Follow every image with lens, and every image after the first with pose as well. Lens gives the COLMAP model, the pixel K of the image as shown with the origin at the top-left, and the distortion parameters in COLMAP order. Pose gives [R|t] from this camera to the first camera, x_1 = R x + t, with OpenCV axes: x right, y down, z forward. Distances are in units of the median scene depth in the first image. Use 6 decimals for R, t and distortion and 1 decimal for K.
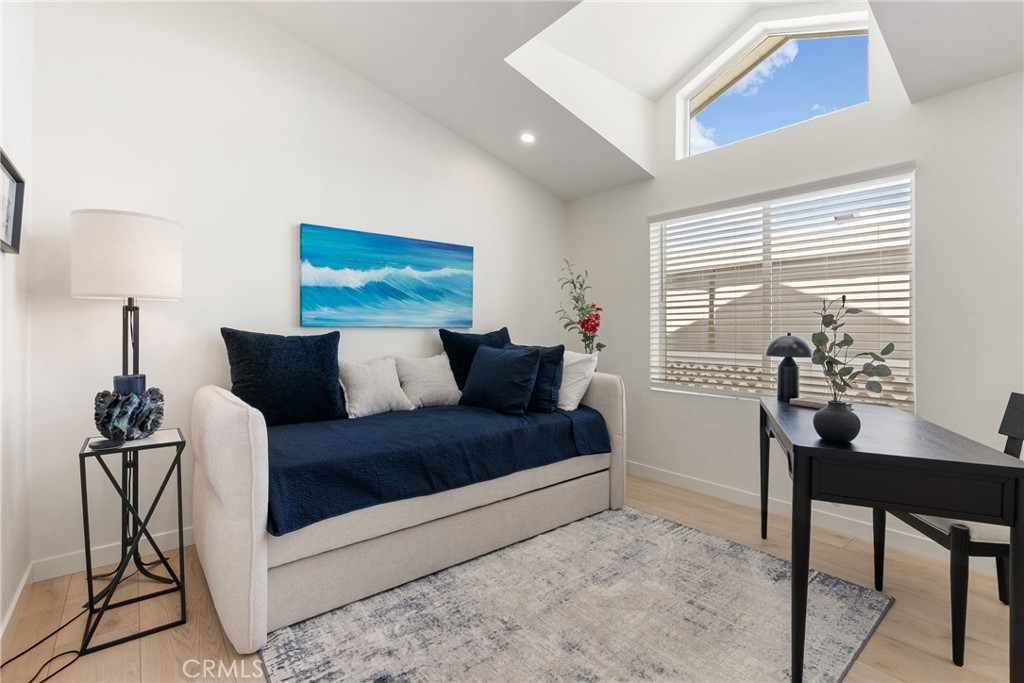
lens RADIAL K [[467.7, 0, 516.5], [0, 467.7, 332.5], [0, 0, 1]] dist [-0.008469, 0.000864]
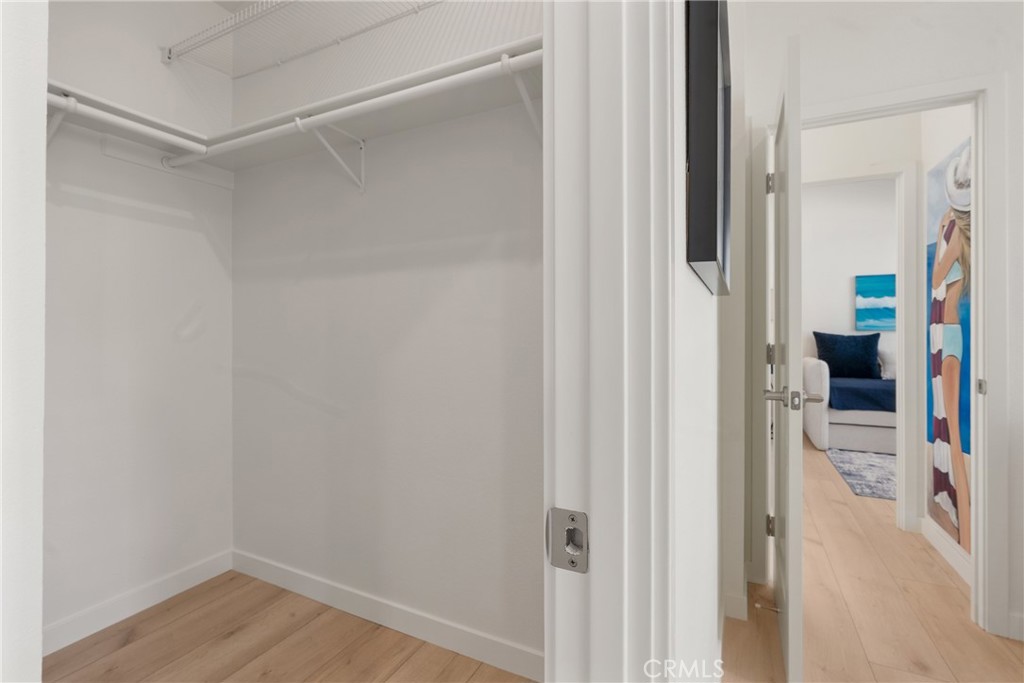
lens RADIAL K [[467.7, 0, 512.0], [0, 467.7, 339.1], [0, 0, 1]] dist [-0.008469, 0.000864]
pose [[0.401064, 0.001326, -0.916049, 0.716397], [0.001727, 0.999996, 0.002204, 0.015727], [0.916049, -0.002466, 0.401060, -1.046190]]
